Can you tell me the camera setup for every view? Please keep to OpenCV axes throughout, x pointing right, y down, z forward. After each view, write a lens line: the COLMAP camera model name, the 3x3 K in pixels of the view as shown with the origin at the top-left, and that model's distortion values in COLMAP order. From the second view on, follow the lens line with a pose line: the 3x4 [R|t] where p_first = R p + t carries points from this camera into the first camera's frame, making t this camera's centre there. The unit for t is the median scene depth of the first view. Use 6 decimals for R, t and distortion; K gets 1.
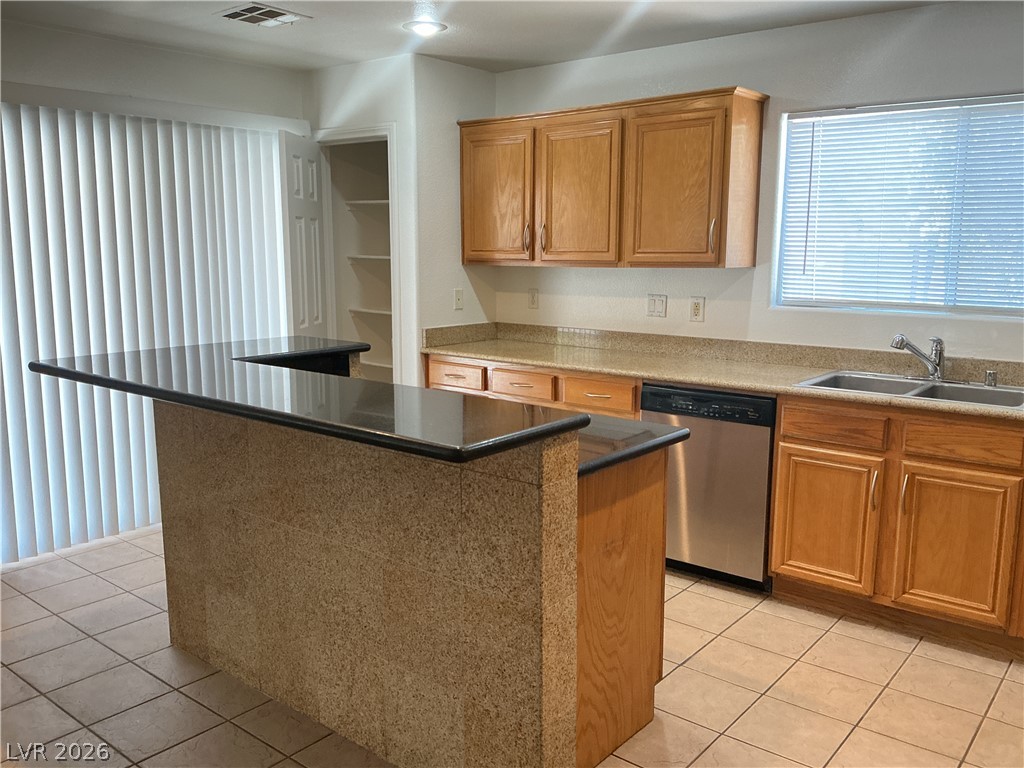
lens RADIAL K [[859.1, 0, 512.0], [0, 859.1, 384.0], [0, 0, 1]] dist [0.074431, -0.006022]
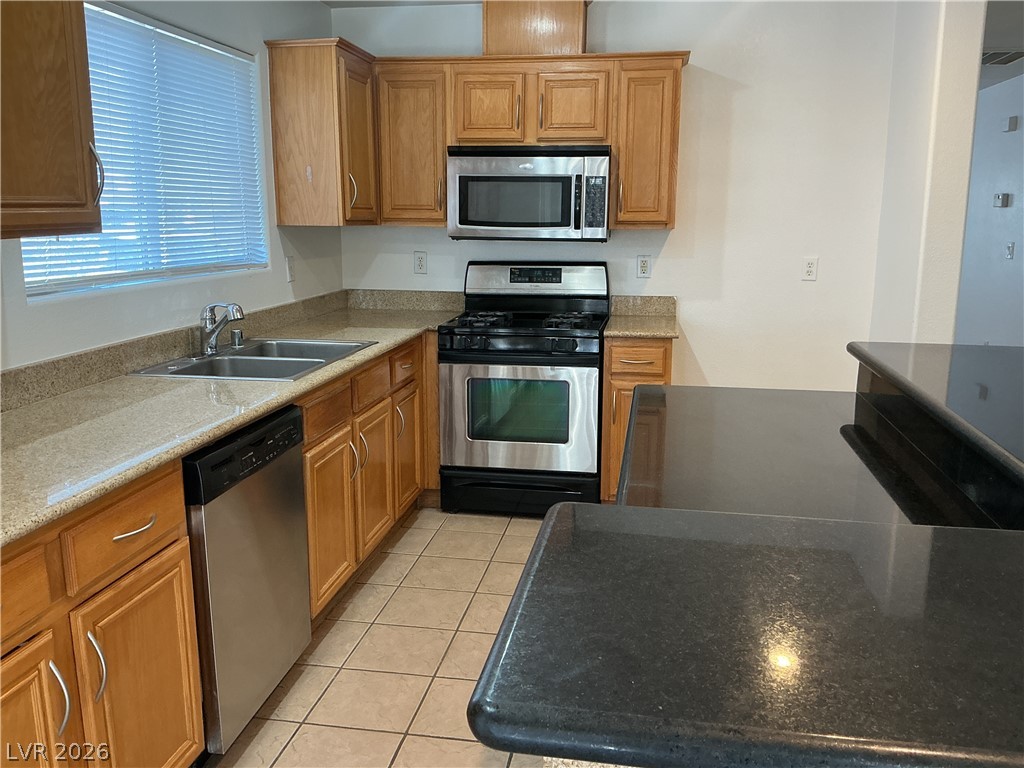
lens RADIAL K [[859.1, 0, 512.0], [0, 859.1, 384.0], [0, 0, 1]] dist [0.074431, -0.006022]
pose [[-0.477962, -0.188408, 0.857936, -0.444187], [0.133724, 0.949732, 0.283066, -0.195033], [-0.868142, 0.250021, -0.428741, 1.206427]]
